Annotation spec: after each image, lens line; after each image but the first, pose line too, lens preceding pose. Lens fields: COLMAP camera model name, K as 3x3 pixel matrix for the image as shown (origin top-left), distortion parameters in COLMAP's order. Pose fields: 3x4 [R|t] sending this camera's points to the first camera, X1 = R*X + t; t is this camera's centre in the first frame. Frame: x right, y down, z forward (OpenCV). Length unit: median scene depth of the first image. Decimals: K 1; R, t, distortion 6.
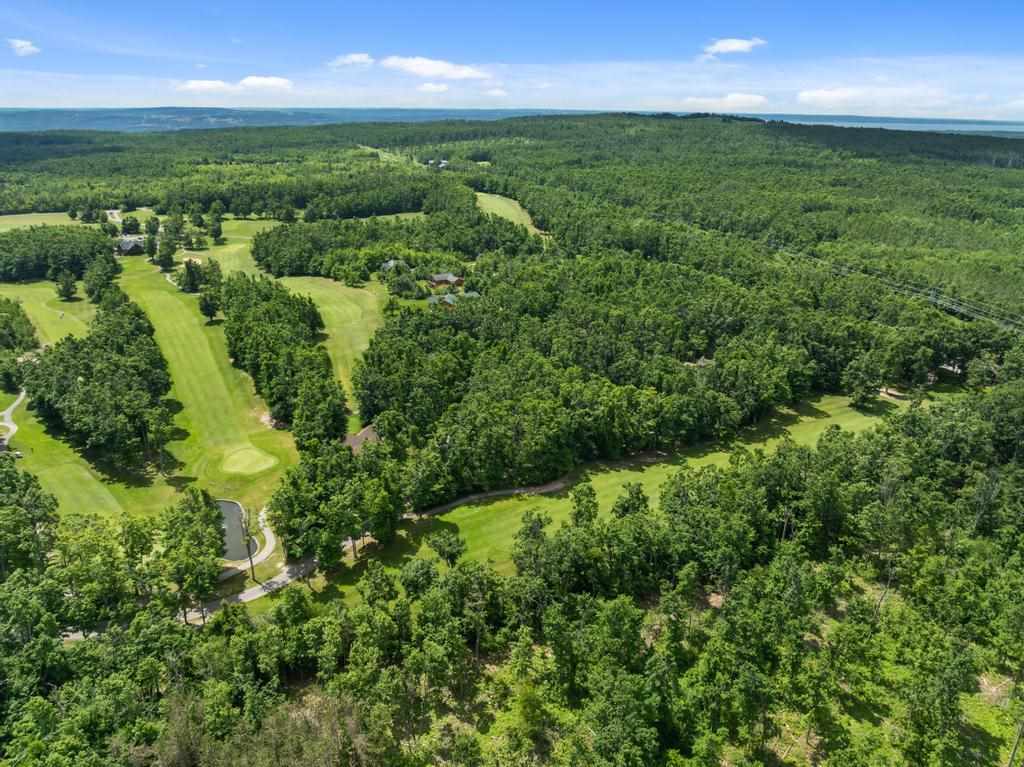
lens RADIAL K [[703.6, 0, 516.6], [0, 703.6, 439.7], [0, 0, 1]] dist [-0.009773, -0.004466]
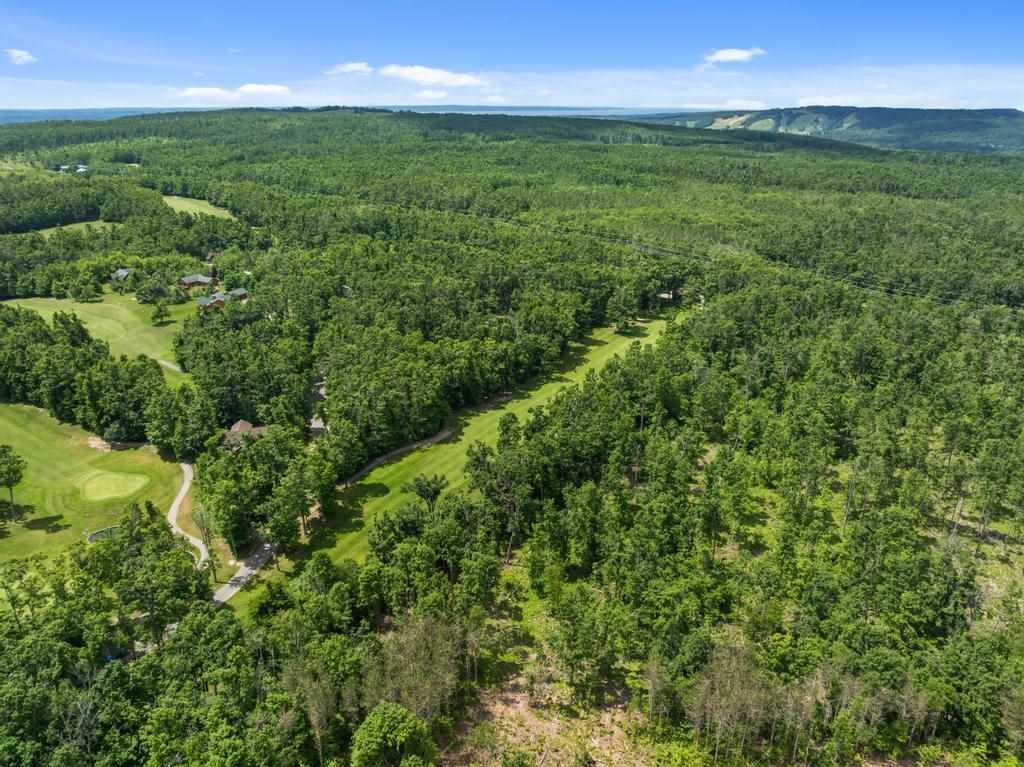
lens RADIAL K [[726.7, 0, 508.2], [0, 726.7, 383.1], [0, 0, 1]] dist [-0.032405, 0.003970]
pose [[0.882531, -0.181550, 0.433795, -0.256499], [0.211098, 0.977251, -0.020471, 0.023567], [-0.420210, 0.109639, 0.900779, -0.063416]]
